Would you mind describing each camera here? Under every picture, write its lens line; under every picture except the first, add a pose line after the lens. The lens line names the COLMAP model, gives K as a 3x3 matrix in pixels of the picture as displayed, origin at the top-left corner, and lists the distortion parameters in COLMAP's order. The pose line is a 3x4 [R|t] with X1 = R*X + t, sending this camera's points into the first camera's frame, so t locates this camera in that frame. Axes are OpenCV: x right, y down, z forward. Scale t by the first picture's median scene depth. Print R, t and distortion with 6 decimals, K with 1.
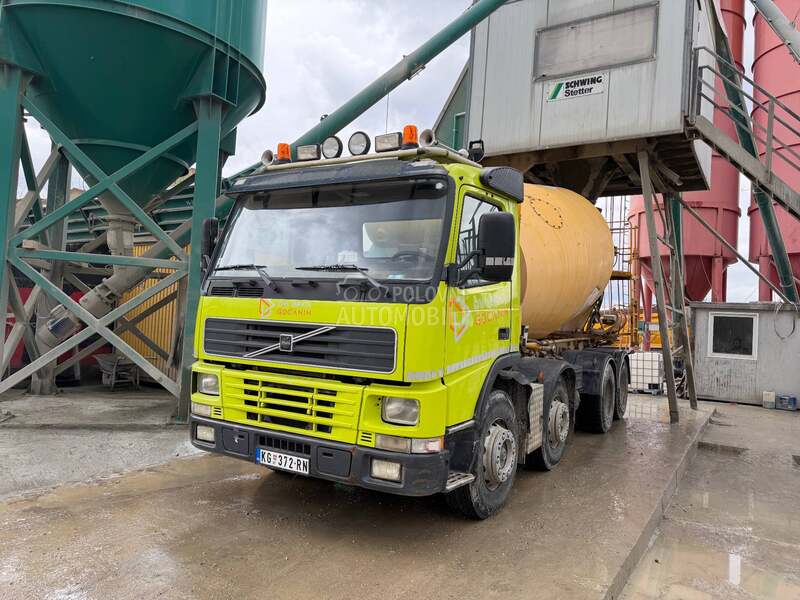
lens RADIAL K [[568.4, 0, 400.0], [0, 568.4, 300.0], [0, 0, 1]] dist [0.040801, -0.001891]
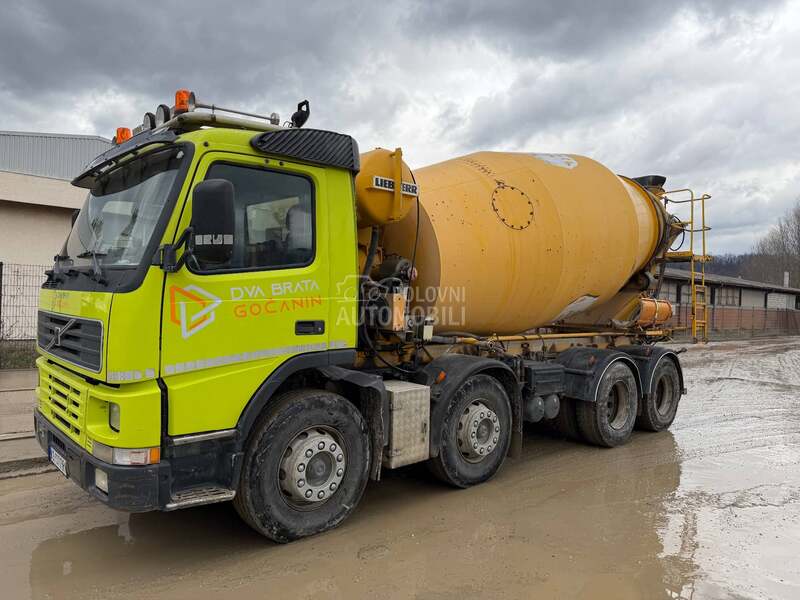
lens RADIAL K [[565.9, 0, 400.0], [0, 565.9, 300.0], [0, 0, 1]] dist [0.010581, 0.000523]
pose [[0.958011, -0.012113, -0.286477, 0.426428], [0.015984, 0.999810, 0.011179, 0.009663], [0.286287, -0.015289, 0.958022, 0.183387]]
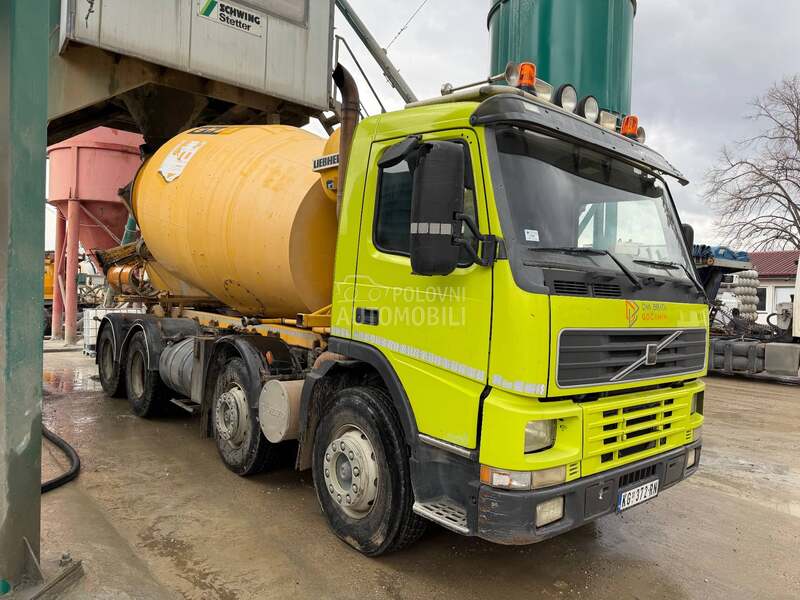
lens RADIAL K [[568.4, 0, 400.0], [0, 568.4, 300.0], [0, 0, 1]] dist [0.040801, -0.001891]
pose [[0.332756, -0.044642, 0.941956, -0.763256], [-0.056963, 0.996103, 0.067331, -0.026063], [-0.941291, -0.076061, 0.328916, 0.751136]]
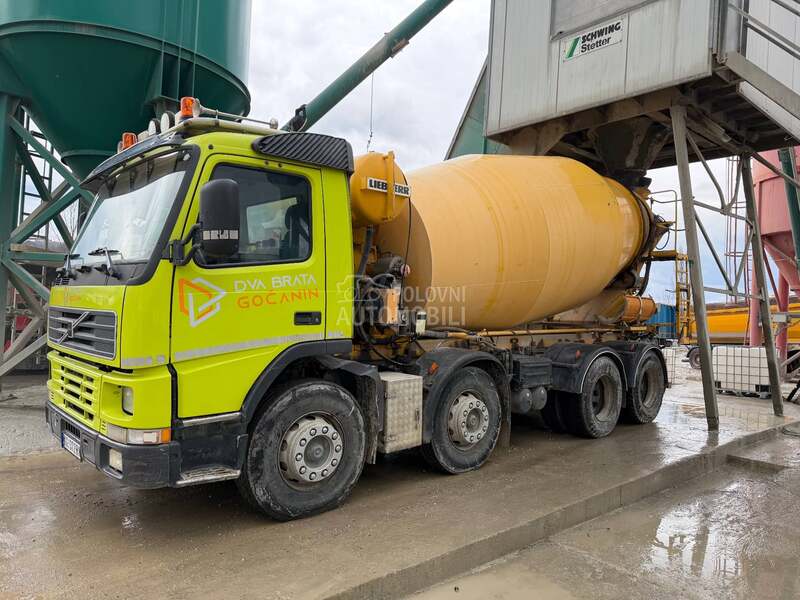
lens RADIAL K [[565.8, 0, 398.0], [0, 565.8, 305.7], [0, 0, 1]] dist [0.026641, -0.002631]
pose [[0.958941, -0.018877, -0.282978, 0.442858], [0.022754, 0.999687, 0.010420, 0.025937], [0.282693, -0.016431, 0.959070, 0.141002]]
